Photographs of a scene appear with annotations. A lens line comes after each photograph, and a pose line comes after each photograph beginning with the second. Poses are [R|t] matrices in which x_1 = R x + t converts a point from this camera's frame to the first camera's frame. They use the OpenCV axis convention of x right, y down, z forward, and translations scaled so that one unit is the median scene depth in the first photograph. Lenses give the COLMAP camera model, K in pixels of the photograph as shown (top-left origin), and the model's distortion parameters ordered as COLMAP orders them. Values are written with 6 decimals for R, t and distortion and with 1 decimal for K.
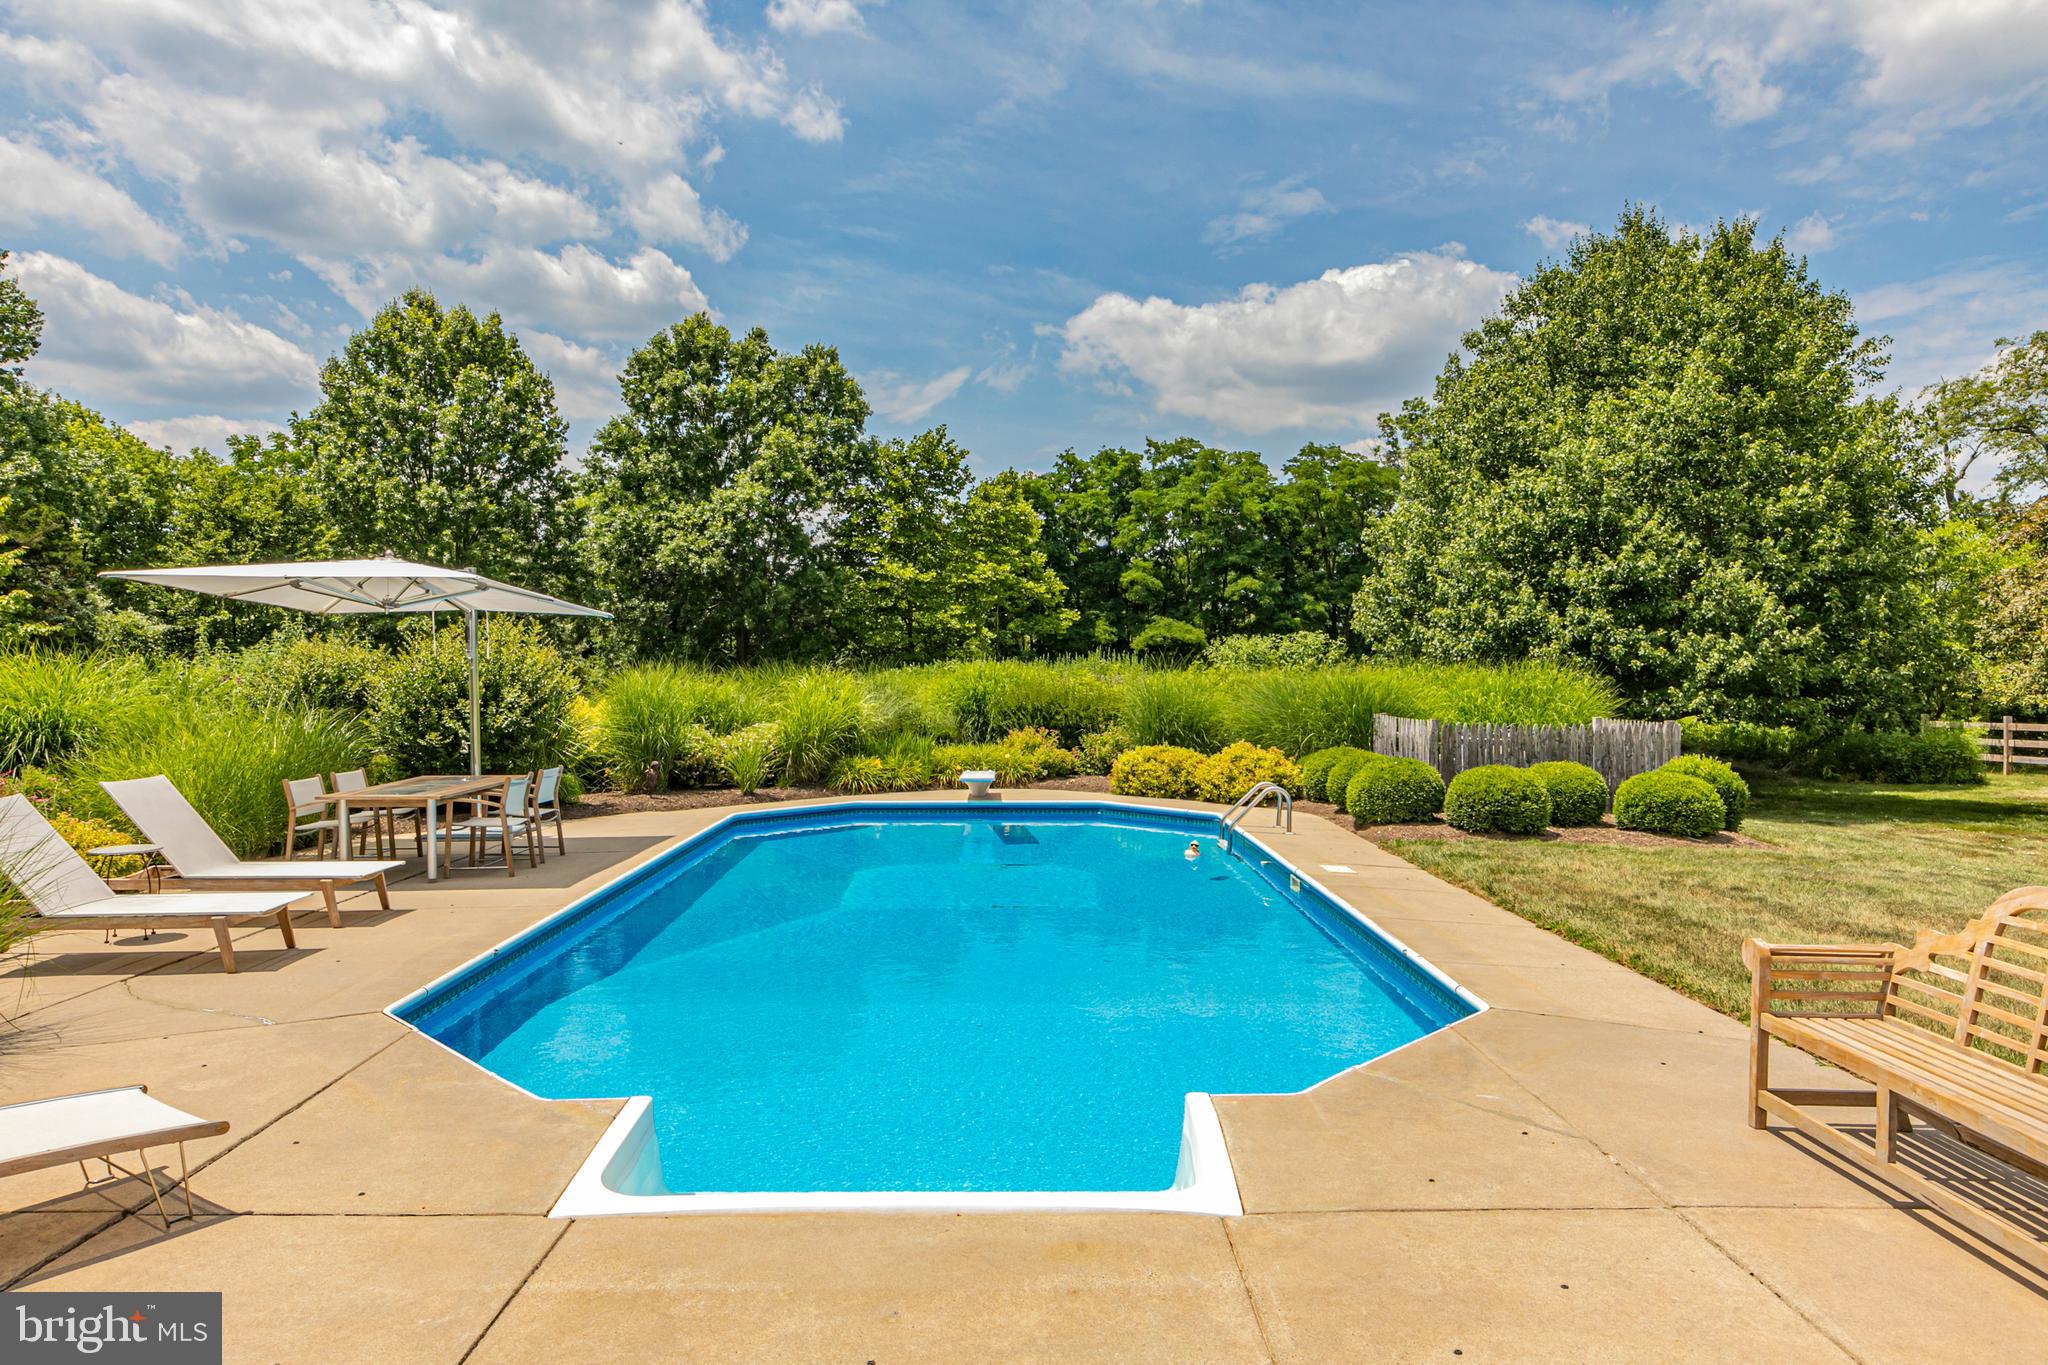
lens RADIAL K [[1289.1, 0, 1017.9], [0, 1289.1, 695.3], [0, 0, 1]] dist [0.009322, -0.007134]
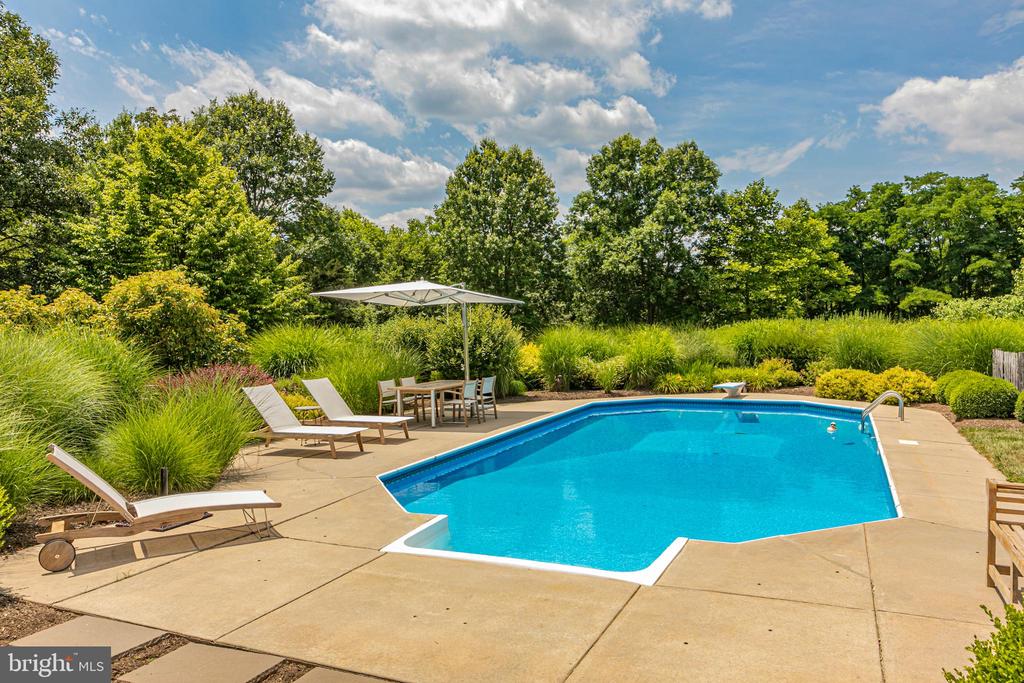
lens RADIAL K [[738.1, 0, 514.6], [0, 738.1, 321.7], [0, 0, 1]] dist [0.000606, -0.001157]
pose [[0.909043, -0.020899, -0.416178, 0.055231], [0.010454, 0.999571, -0.027360, -0.000094], [0.416571, 0.020520, 0.908871, -0.023675]]
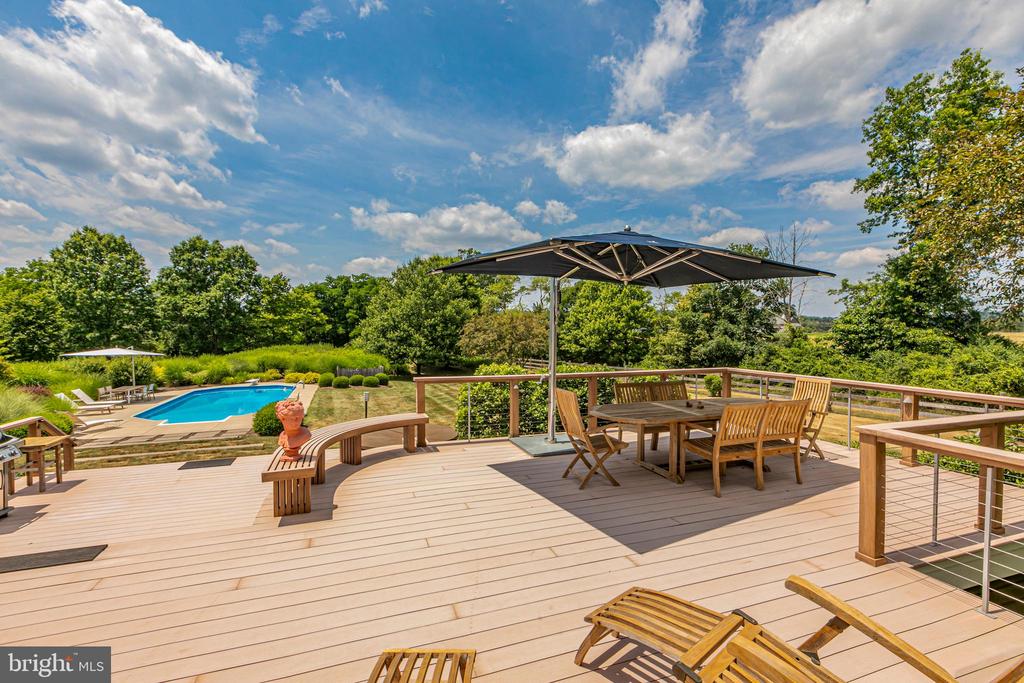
lens RADIAL K [[463.3, 0, 519.6], [0, 463.3, 340.1], [0, 0, 1]] dist [0.000883, -0.001293]
pose [[0.941845, -0.012056, 0.335831, 0.152823], [0.010796, 0.999926, 0.005619, -0.041528], [-0.335874, -0.001666, 0.941906, -0.465177]]
